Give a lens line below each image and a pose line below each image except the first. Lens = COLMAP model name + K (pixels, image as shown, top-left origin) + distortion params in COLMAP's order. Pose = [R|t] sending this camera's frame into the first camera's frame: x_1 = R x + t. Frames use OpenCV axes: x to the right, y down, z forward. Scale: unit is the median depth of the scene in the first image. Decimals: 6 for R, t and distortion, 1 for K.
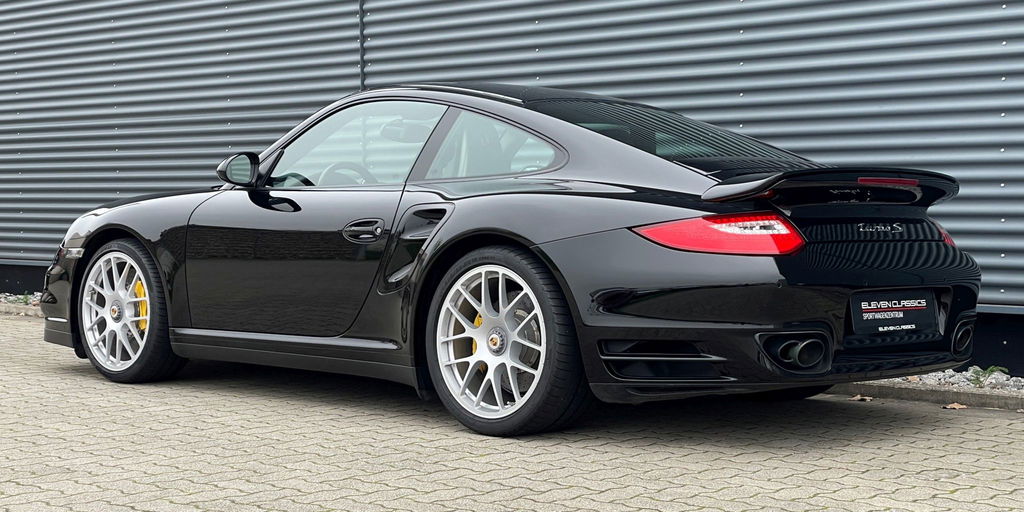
lens RADIAL K [[1856.3, 0, 512.0], [0, 1856.3, 256.0], [0, 0, 1]] dist [-0.030860, -0.076757]
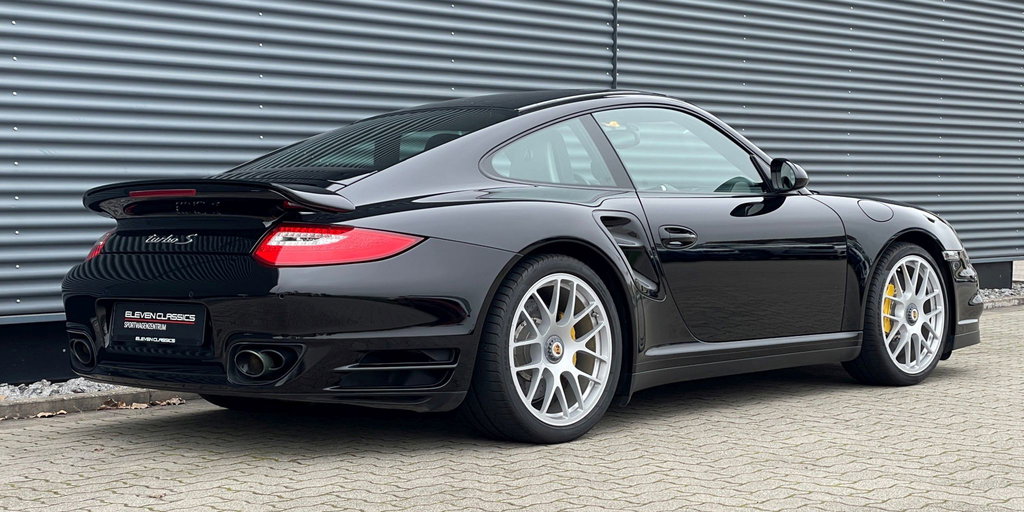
lens RADIAL K [[1773.1, 0, 512.0], [0, 1773.1, 256.0], [0, 0, 1]] dist [0.006861, 0.016535]
pose [[0.051950, 0.017508, -0.998496, 1.165902], [-0.011854, 0.999787, 0.016914, -0.024912], [0.998579, 0.010958, 0.052147, 1.131737]]
